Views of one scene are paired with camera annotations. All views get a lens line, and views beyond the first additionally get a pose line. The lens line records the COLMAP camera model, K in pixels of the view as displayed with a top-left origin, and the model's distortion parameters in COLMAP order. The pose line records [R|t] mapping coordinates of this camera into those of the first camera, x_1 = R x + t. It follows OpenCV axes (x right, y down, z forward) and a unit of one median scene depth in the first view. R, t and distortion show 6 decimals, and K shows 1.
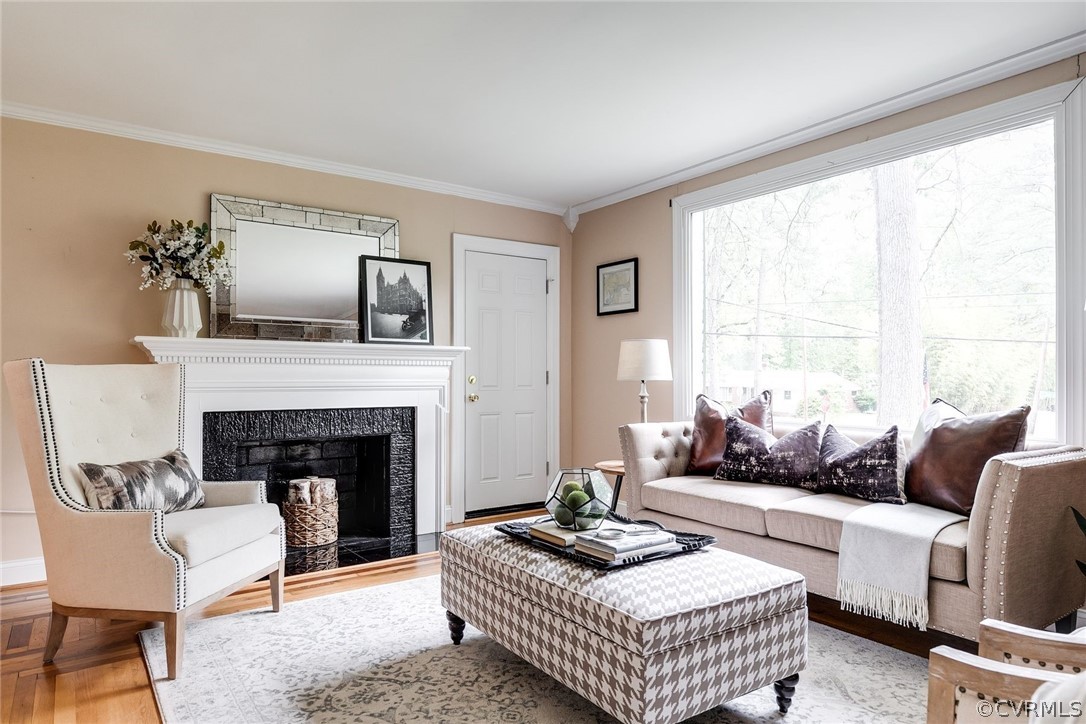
lens RADIAL K [[669.2, 0, 541.6], [0, 669.2, 379.4], [0, 0, 1]] dist [0.001292, 0.000578]
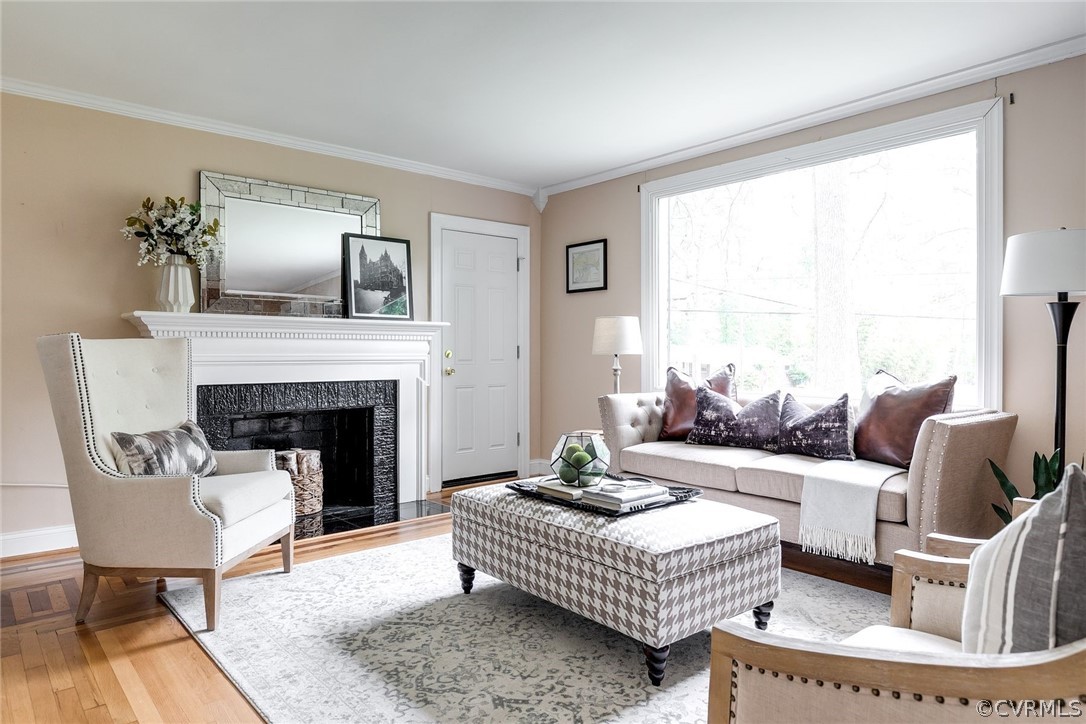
lens RADIAL K [[685.1, 0, 543.0], [0, 685.1, 362.0], [0, 0, 1]] dist [0.001594, 0.001511]
pose [[0.995355, -0.001132, 0.096269, -0.082430], [0.000056, 0.999938, 0.011175, 0.001435], [-0.096275, -0.011117, 0.995293, -0.097484]]
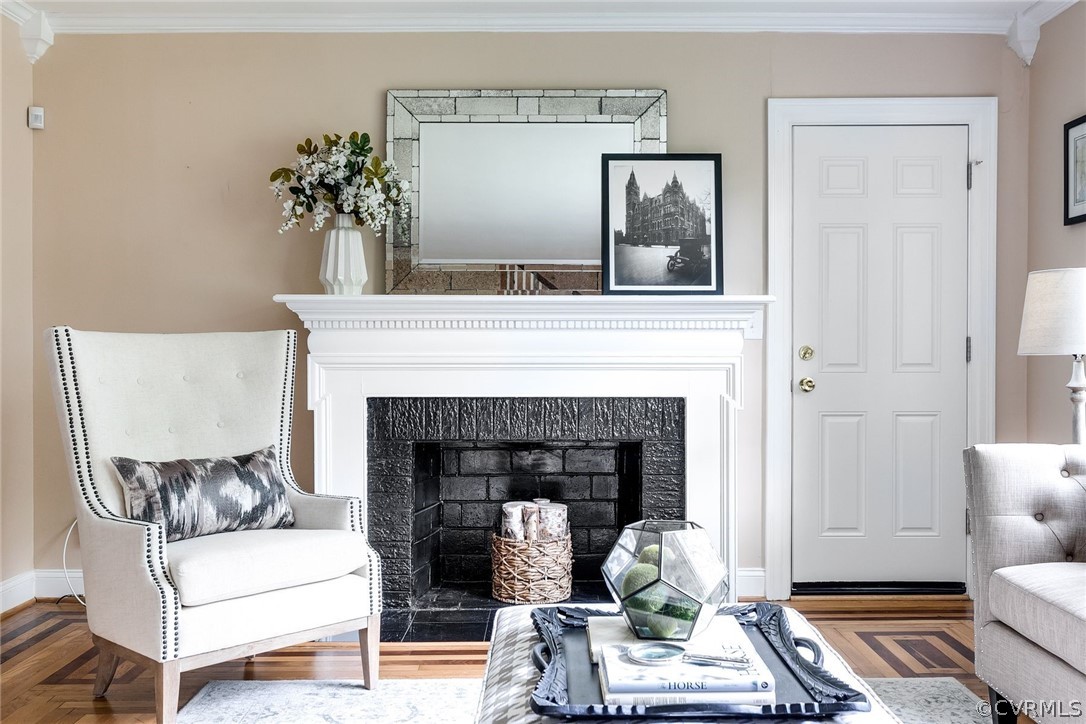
lens RADIAL K [[1054.1, 0, 545.5], [0, 1054.1, 380.6], [0, 0, 1]] dist [0.005395, 0.003495]
pose [[0.818616, 0.015933, -0.574121, 0.315766], [-0.000587, 0.999638, 0.026904, -0.000065], [0.574341, -0.021686, 0.818329, 0.188321]]
